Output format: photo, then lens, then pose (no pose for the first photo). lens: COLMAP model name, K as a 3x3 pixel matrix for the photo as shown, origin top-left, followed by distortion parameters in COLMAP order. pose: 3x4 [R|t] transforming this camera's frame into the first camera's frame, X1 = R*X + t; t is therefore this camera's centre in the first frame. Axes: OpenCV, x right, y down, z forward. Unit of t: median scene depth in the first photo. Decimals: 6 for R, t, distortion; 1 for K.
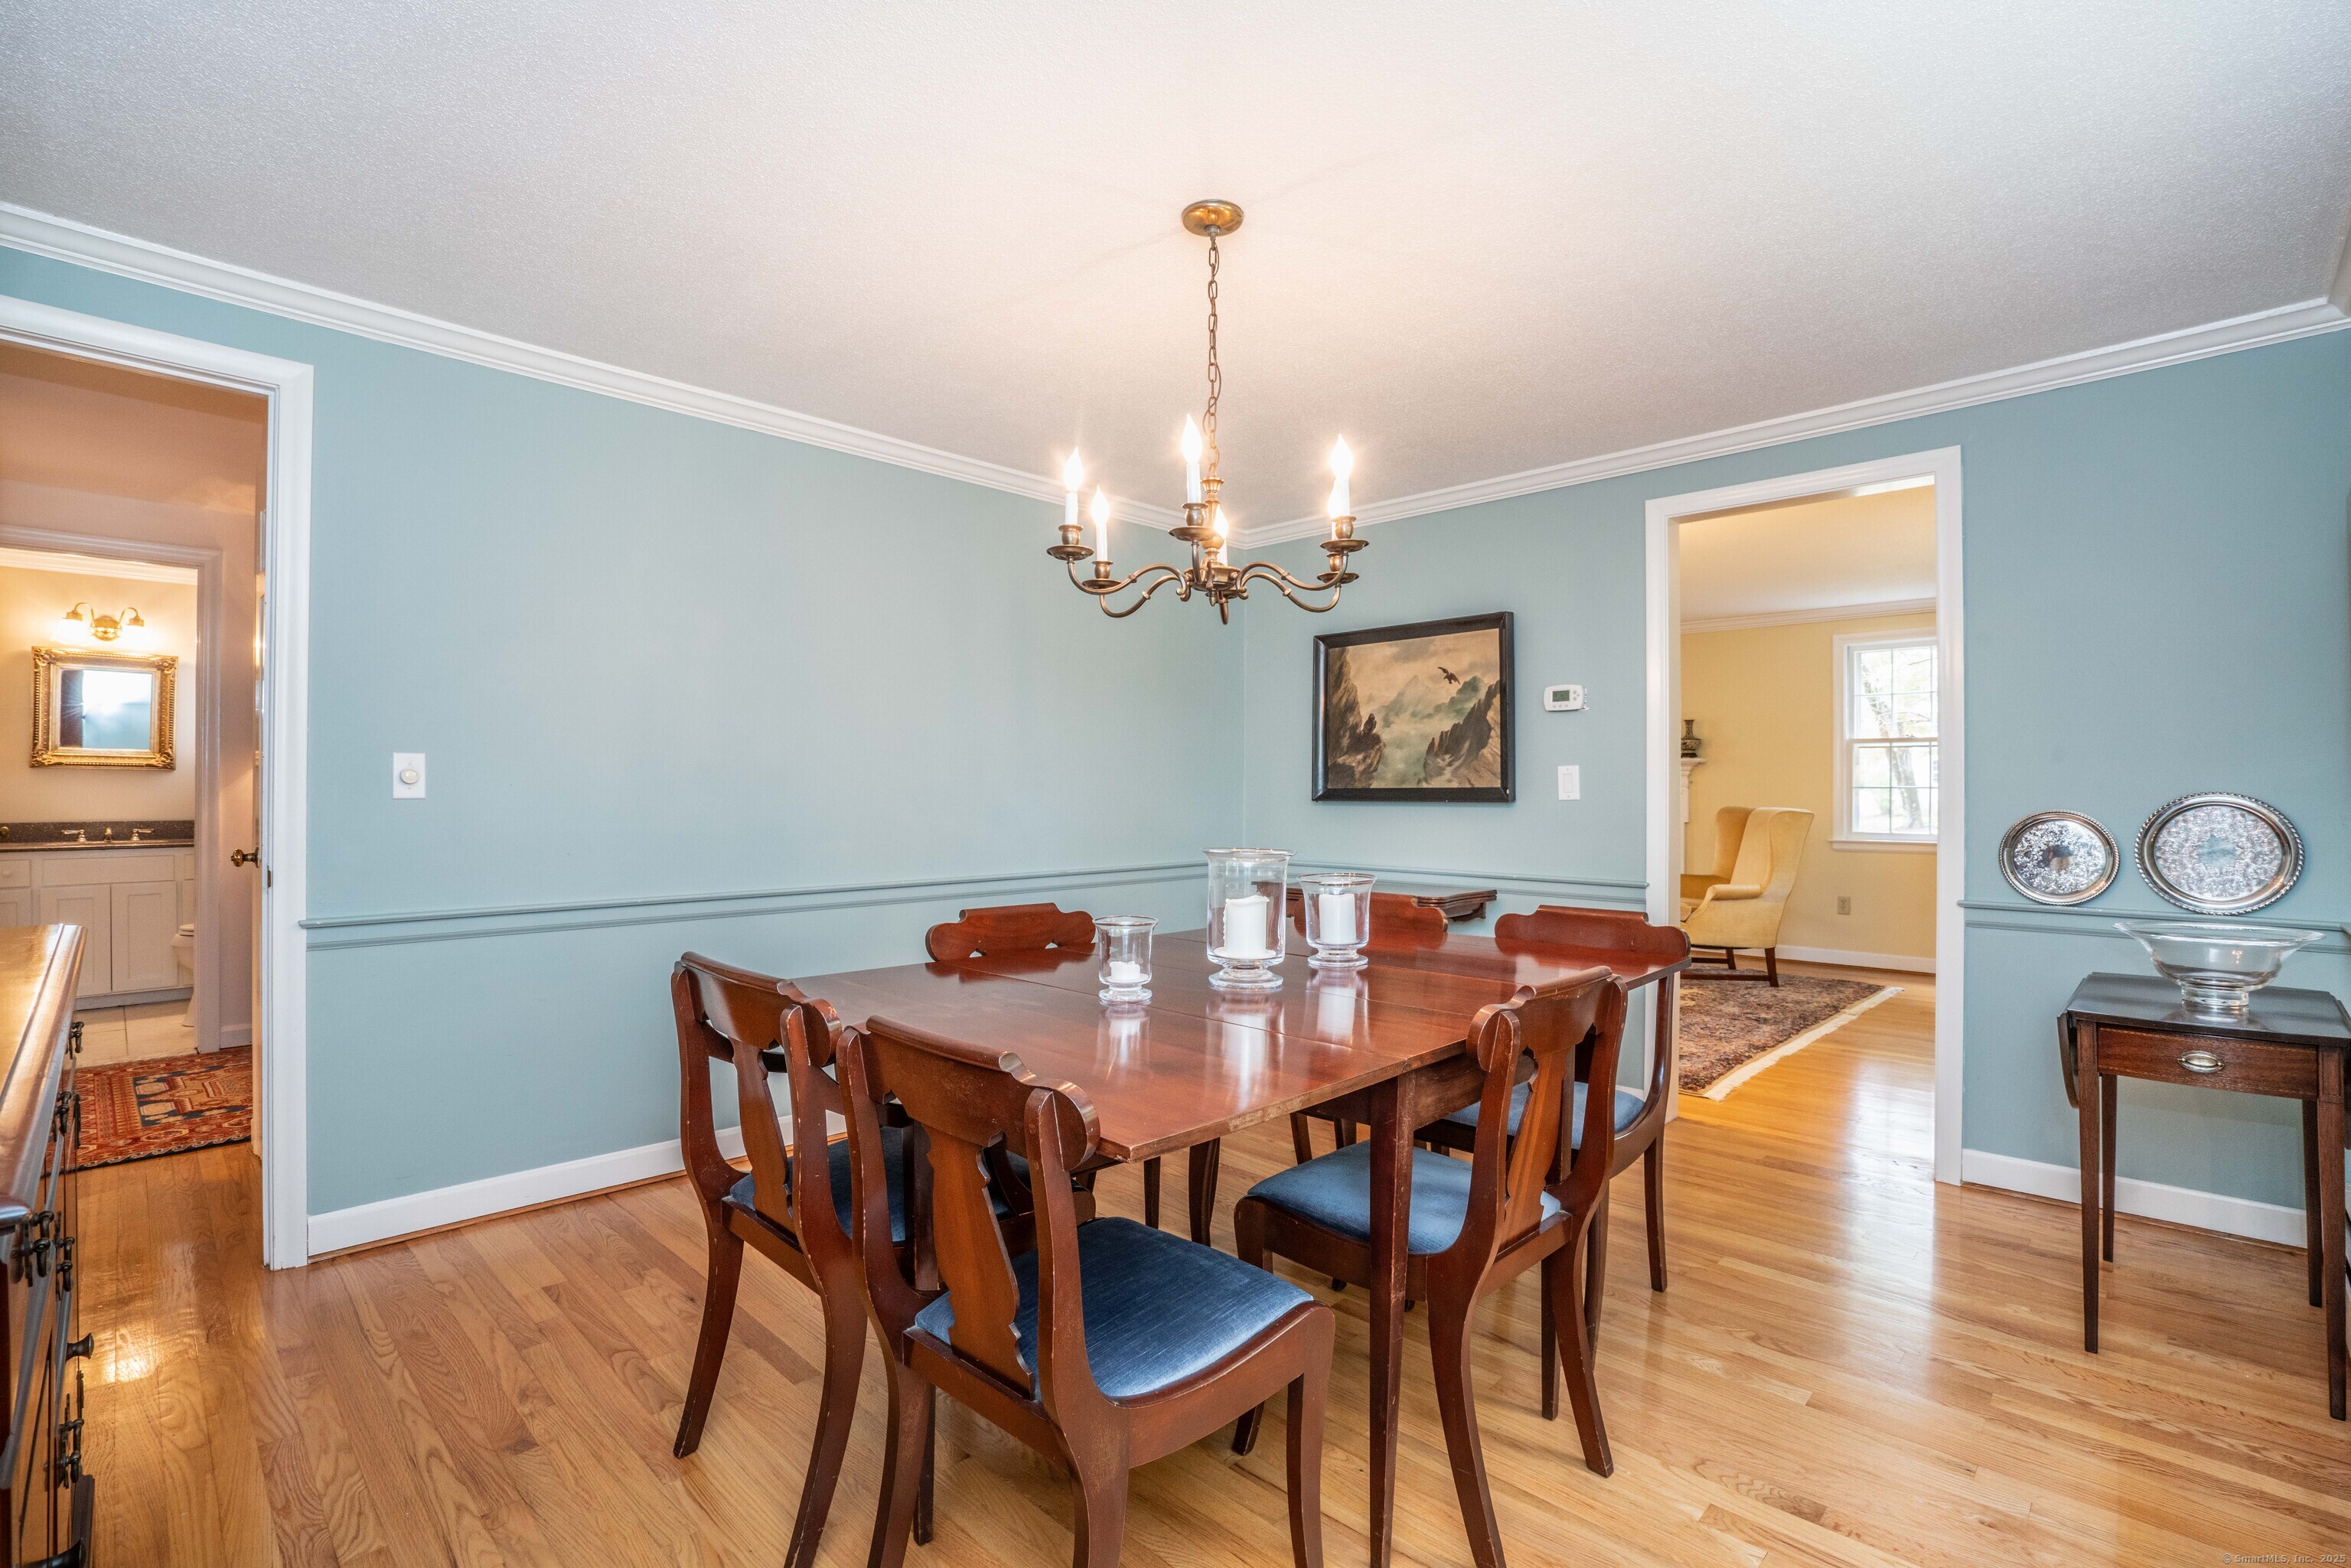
lens RADIAL K [[1111.9, 0, 1183.9], [0, 1111.9, 775.9], [0, 0, 1]] dist [0.002570, -0.000055]
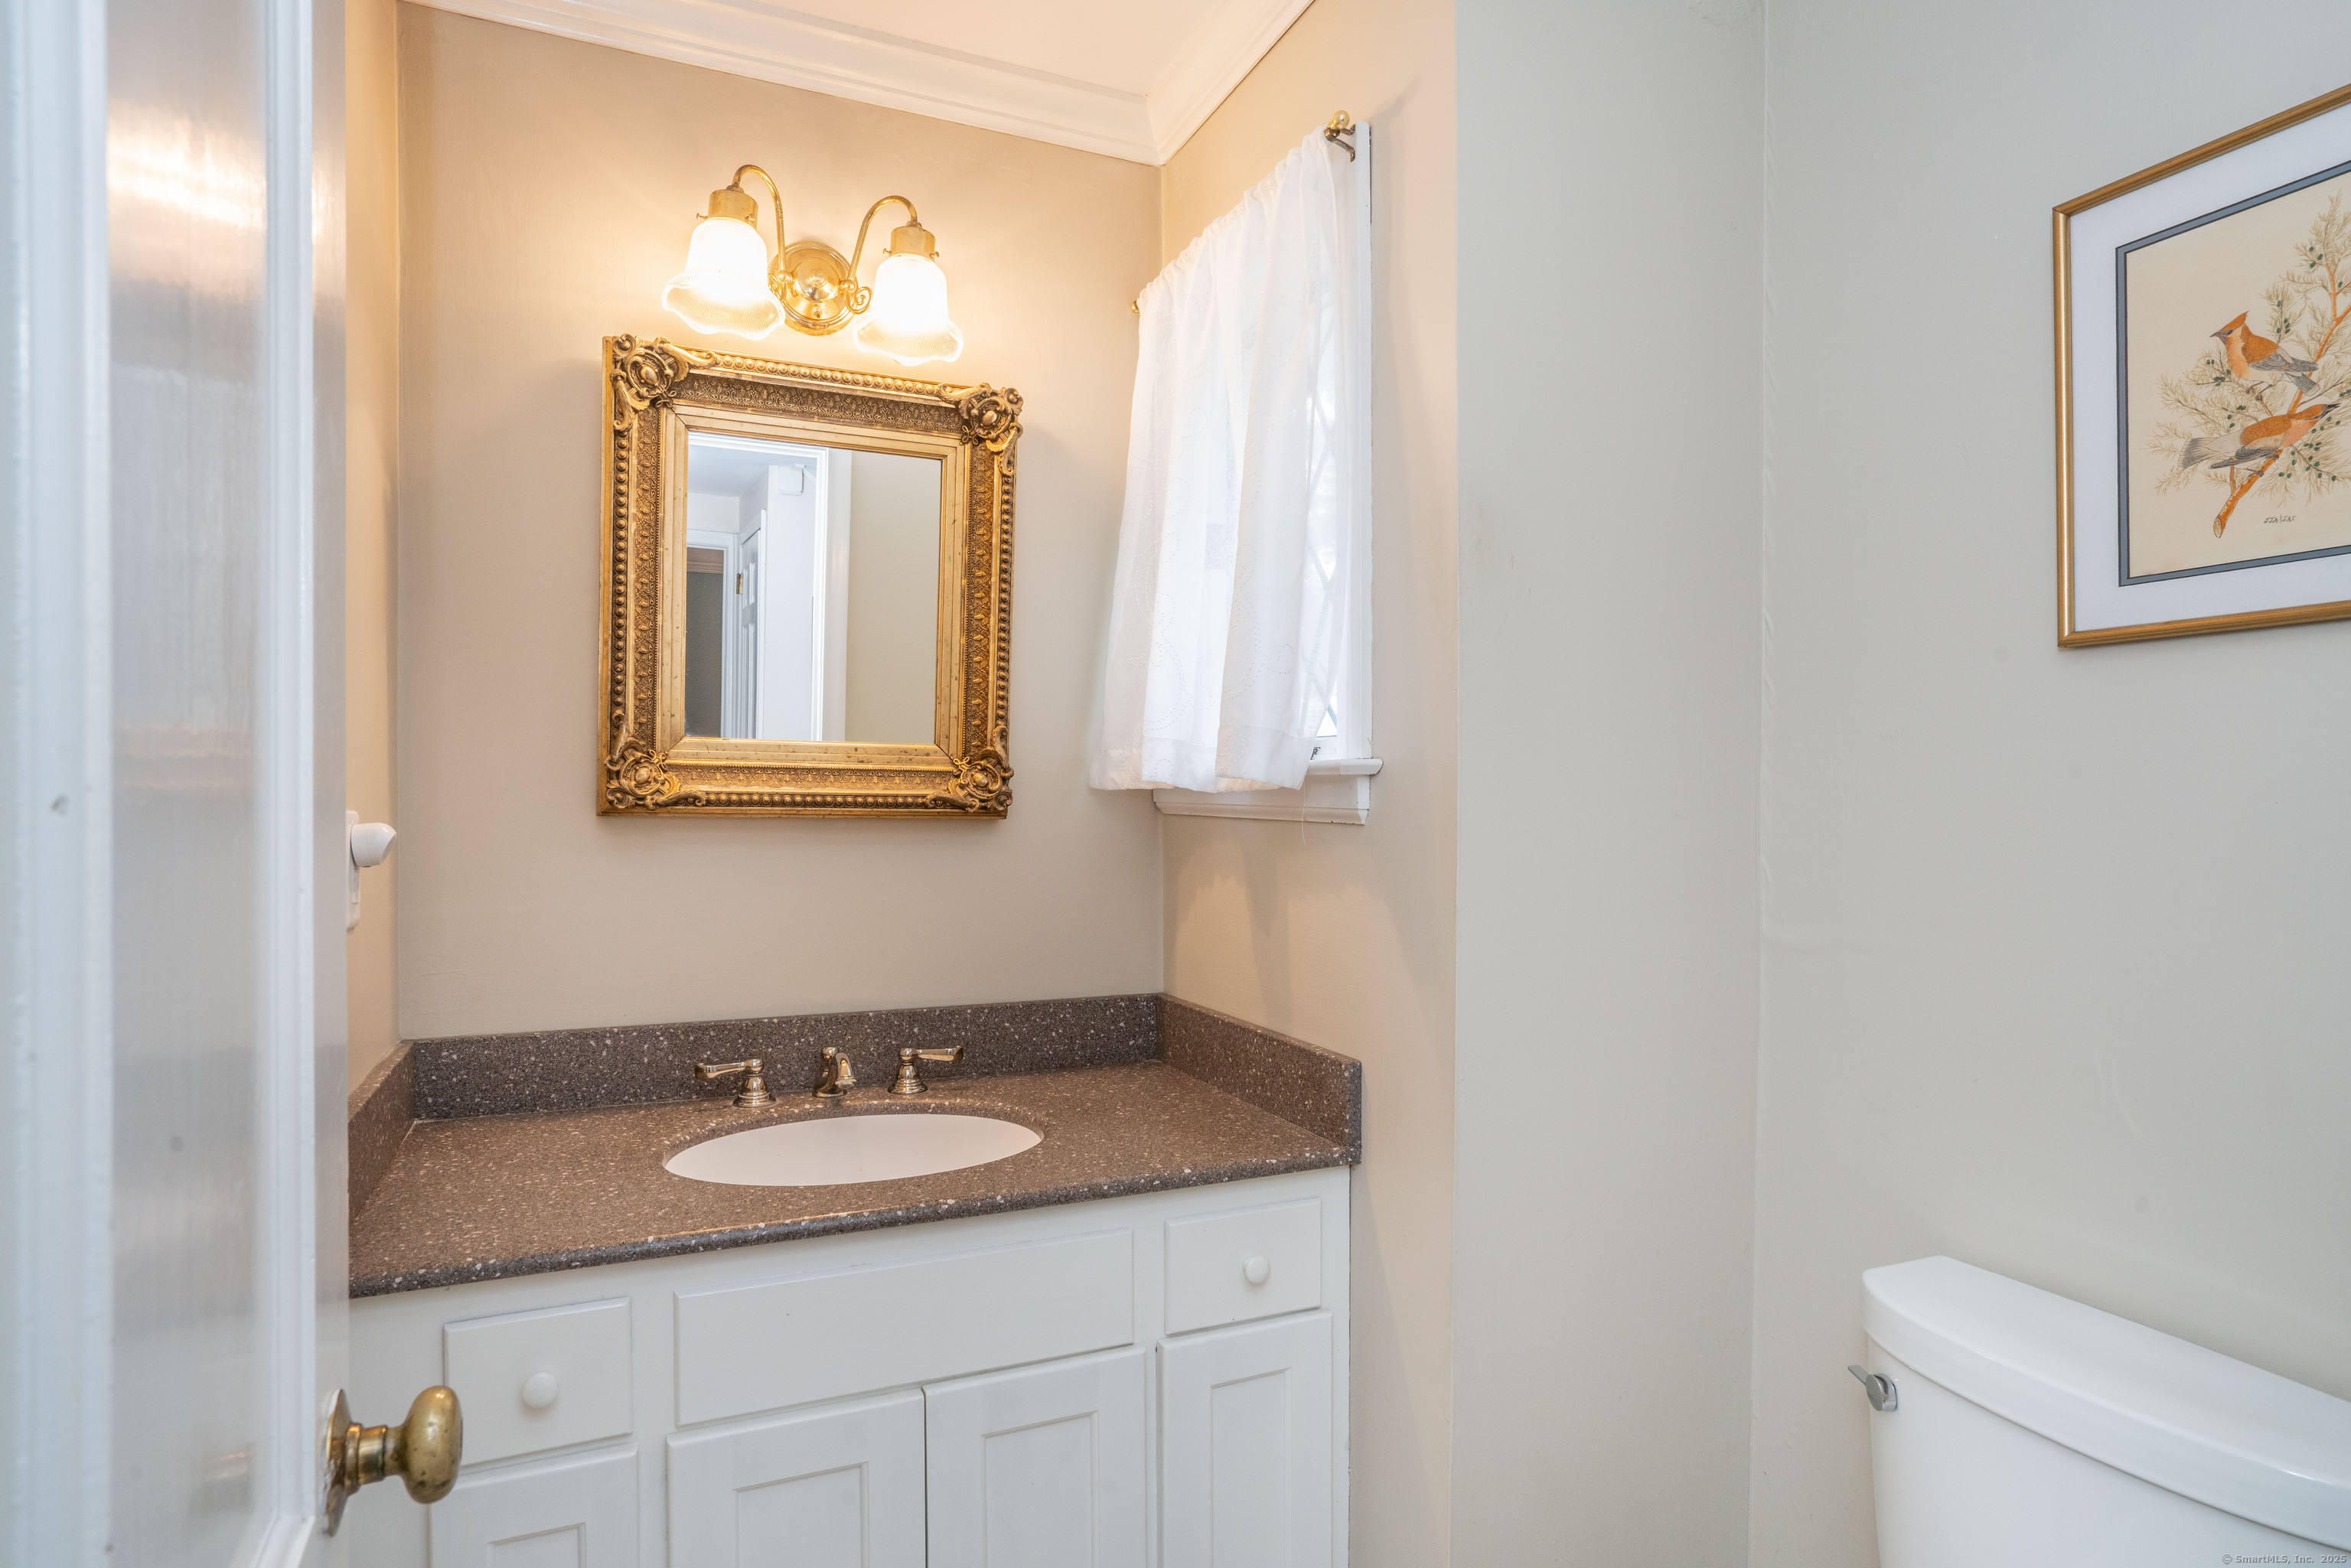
lens RADIAL K [[1300.0, 0, 1178.6], [0, 1300.0, 793.8], [0, 0, 1]] dist [-0.018361, 0.006030]
pose [[0.924810, -0.002387, -0.380422, -0.175630], [0.004120, 0.999985, 0.003741, -0.002911], [0.380407, -0.005028, 0.924806, 0.170371]]
